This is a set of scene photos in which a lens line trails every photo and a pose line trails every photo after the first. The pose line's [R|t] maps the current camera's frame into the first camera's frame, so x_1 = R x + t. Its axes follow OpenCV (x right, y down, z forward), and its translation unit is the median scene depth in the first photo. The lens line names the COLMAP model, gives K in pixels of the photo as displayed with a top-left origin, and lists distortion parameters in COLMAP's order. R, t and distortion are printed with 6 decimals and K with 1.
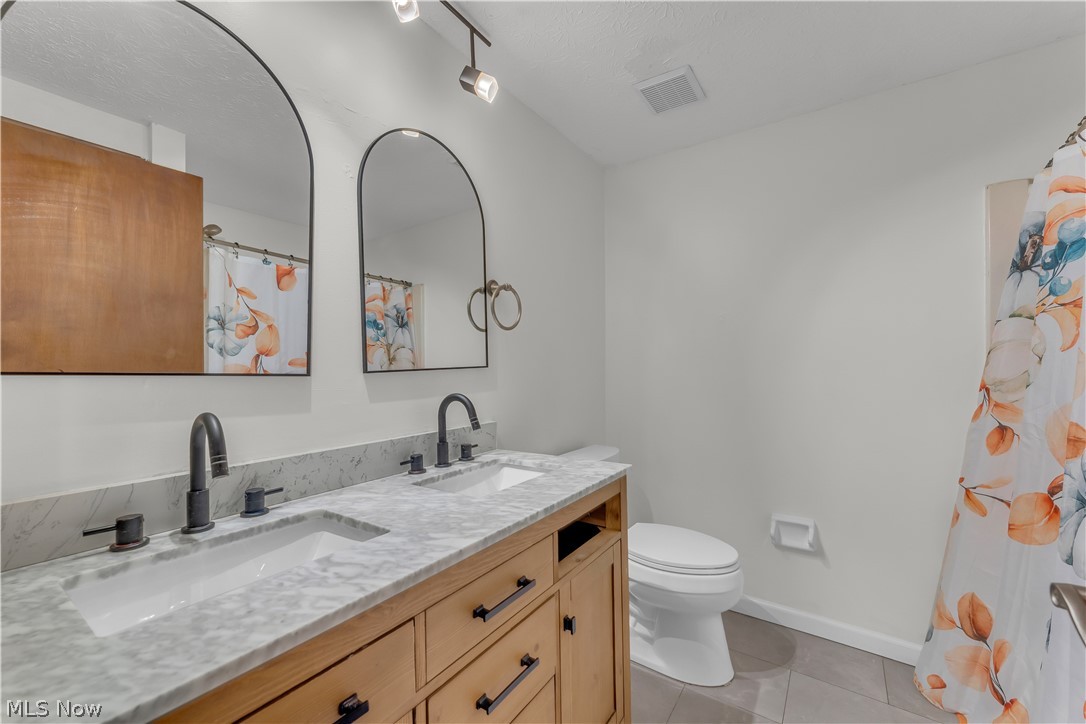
lens RADIAL K [[432.6, 0, 534.9], [0, 432.6, 361.0], [0, 0, 1]] dist [-0.001643, -0.000642]
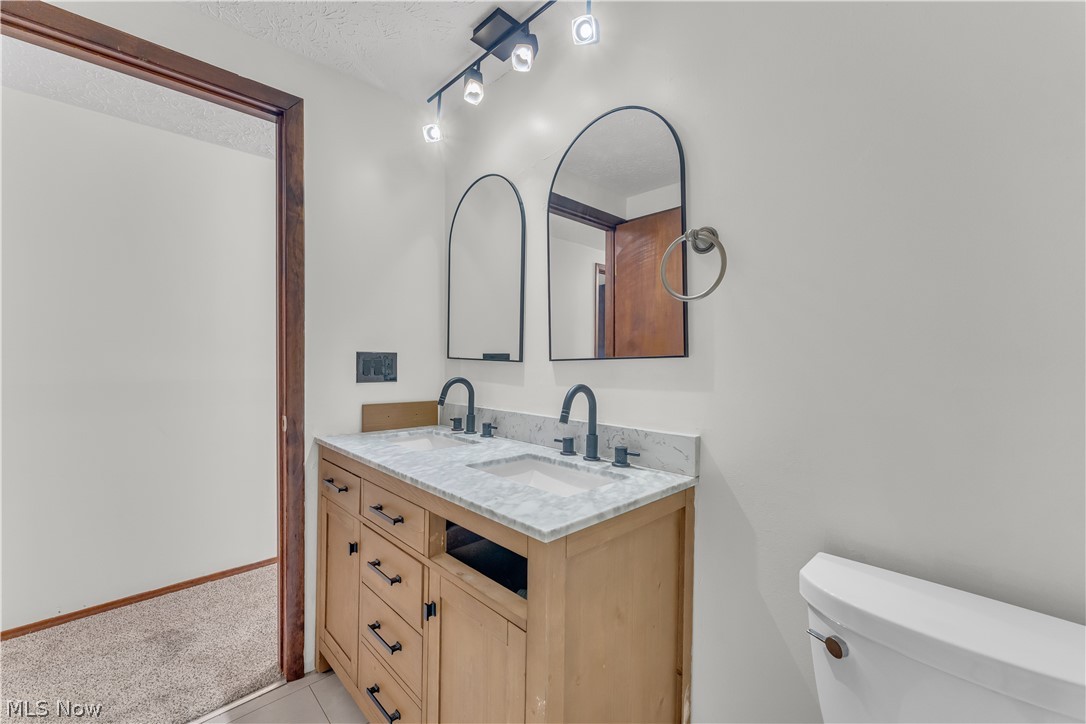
lens RADIAL K [[432.6, 0, 534.3], [0, 432.6, 364.1], [0, 0, 1]] dist [-0.001643, -0.000642]
pose [[-0.192236, 0.020900, -0.981126, 0.830805], [0.009140, 0.999768, 0.019507, 0.012394], [0.981306, -0.005218, -0.192382, 1.174872]]
